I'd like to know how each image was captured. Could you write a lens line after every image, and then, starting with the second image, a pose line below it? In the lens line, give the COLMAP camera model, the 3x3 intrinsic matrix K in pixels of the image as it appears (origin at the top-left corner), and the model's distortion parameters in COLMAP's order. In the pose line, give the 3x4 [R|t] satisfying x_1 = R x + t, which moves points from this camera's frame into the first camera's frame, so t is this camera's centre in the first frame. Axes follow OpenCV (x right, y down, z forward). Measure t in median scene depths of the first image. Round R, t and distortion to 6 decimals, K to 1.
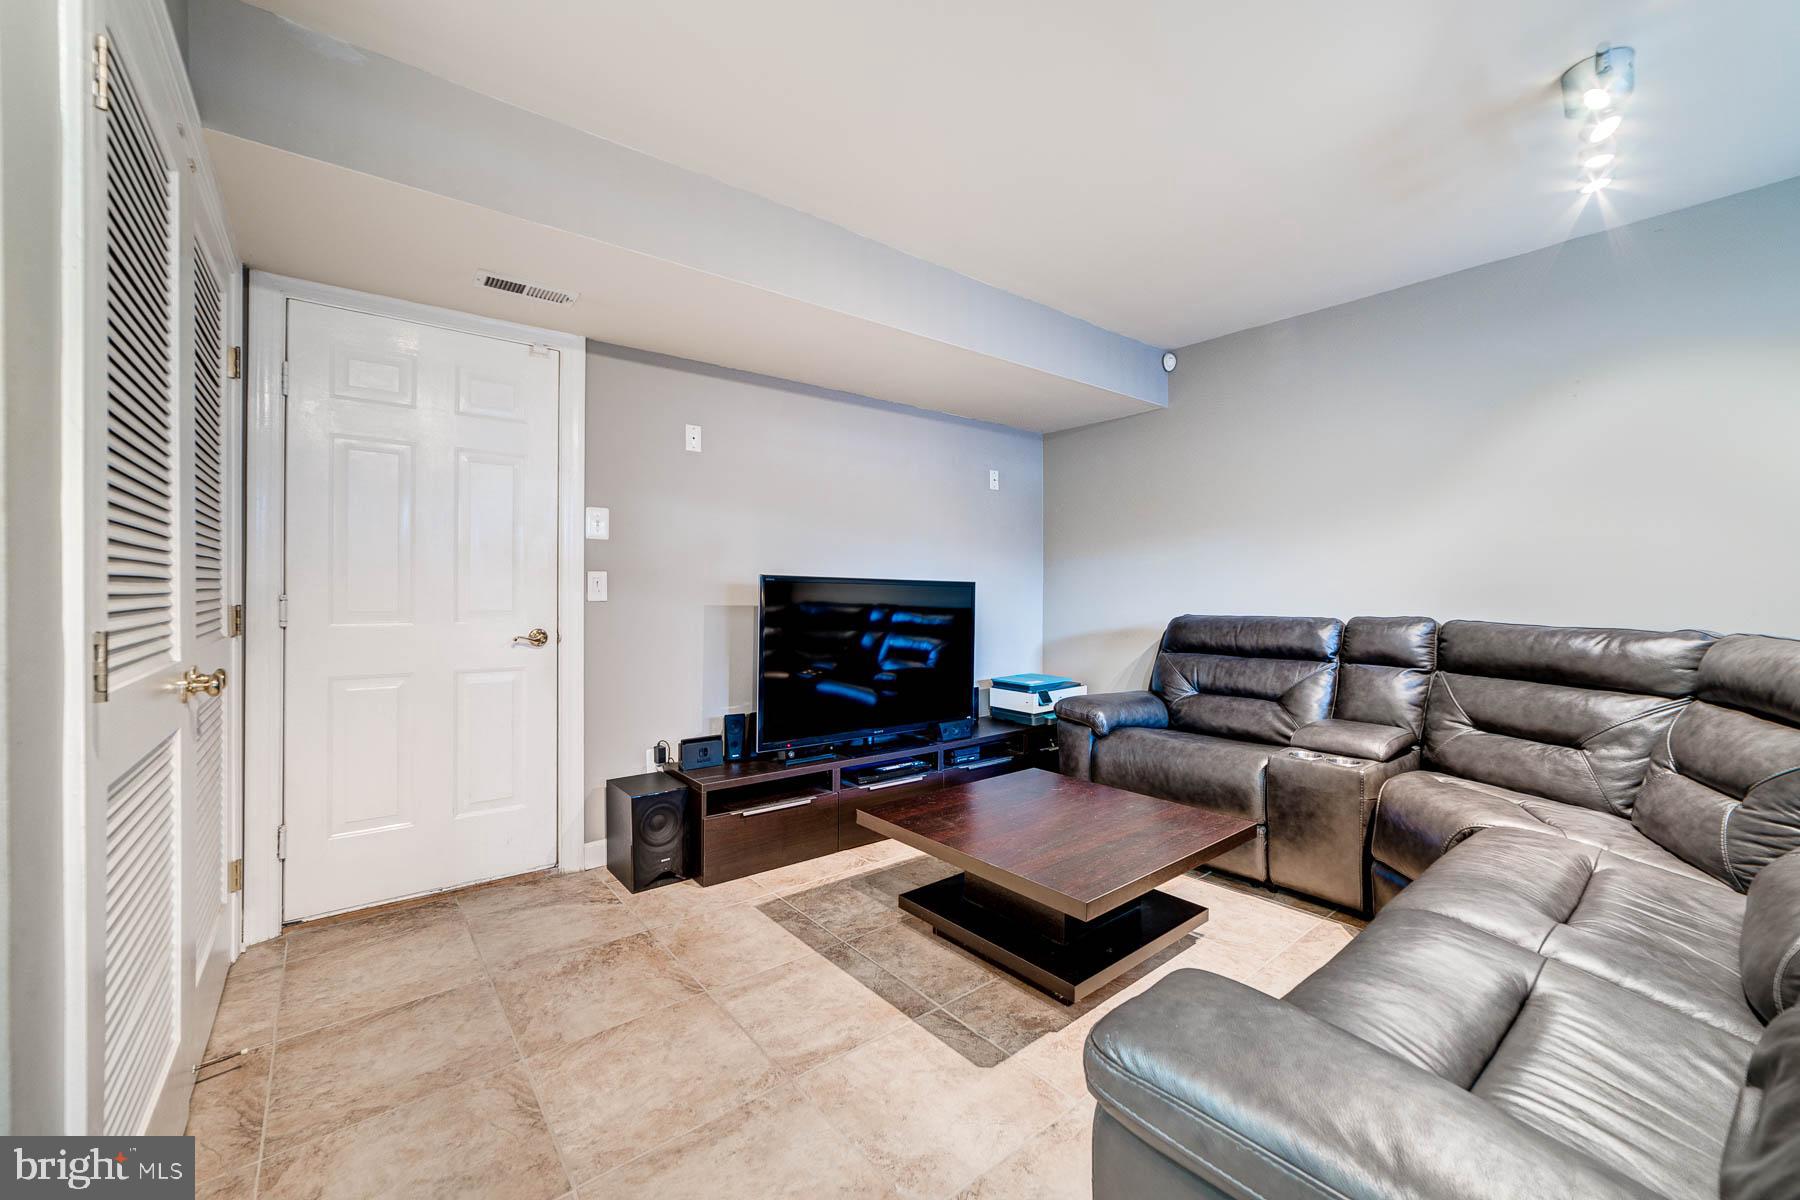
lens RADIAL K [[714.0, 0, 904.0], [0, 714.0, 587.3], [0, 0, 1]] dist [-0.015939, 0.002663]
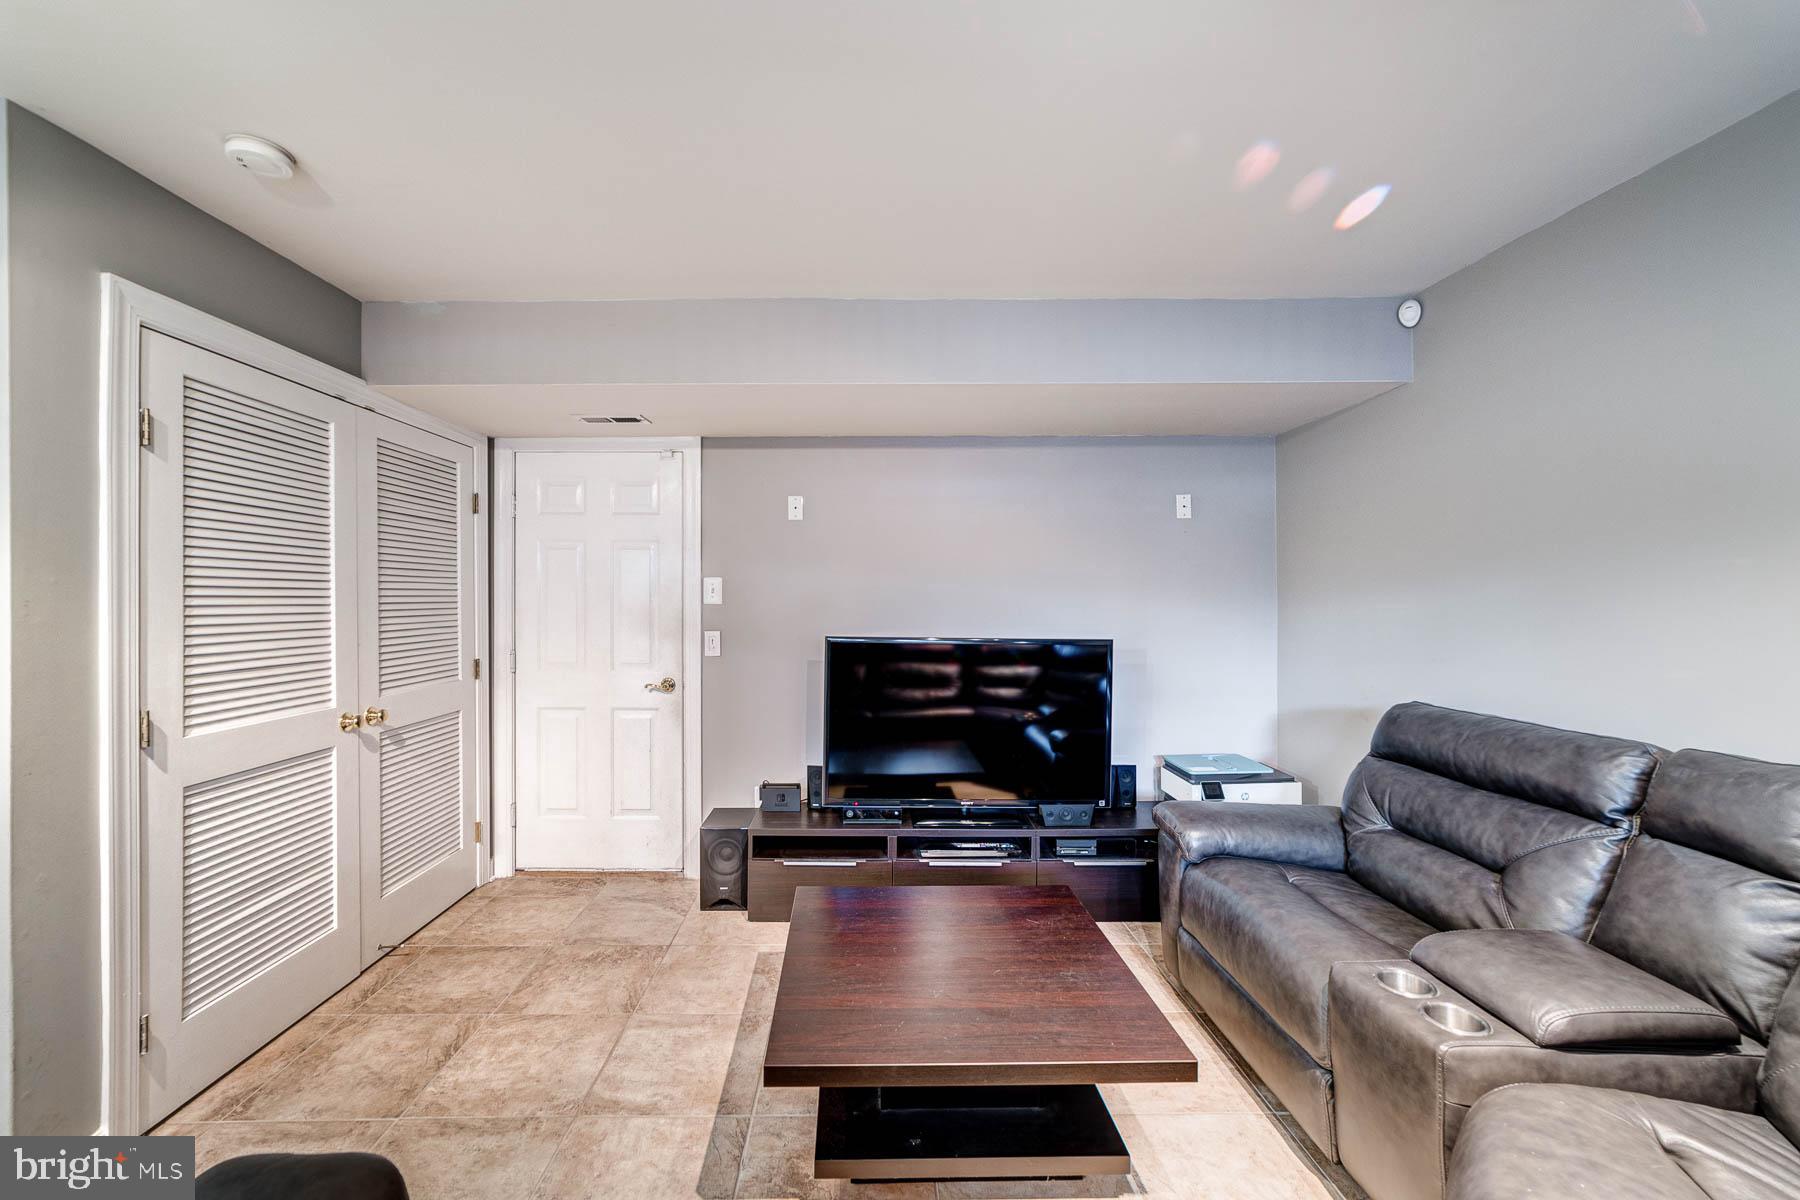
lens RADIAL K [[714.0, 0, 873.0], [0, 714.0, 599.3], [0, 0, 1]] dist [-0.015939, 0.002663]
pose [[0.778547, -0.003720, -0.627575, 0.528070], [0.006459, 0.999977, 0.002086, -0.076190], [0.627553, -0.005677, 0.778553, 0.239377]]
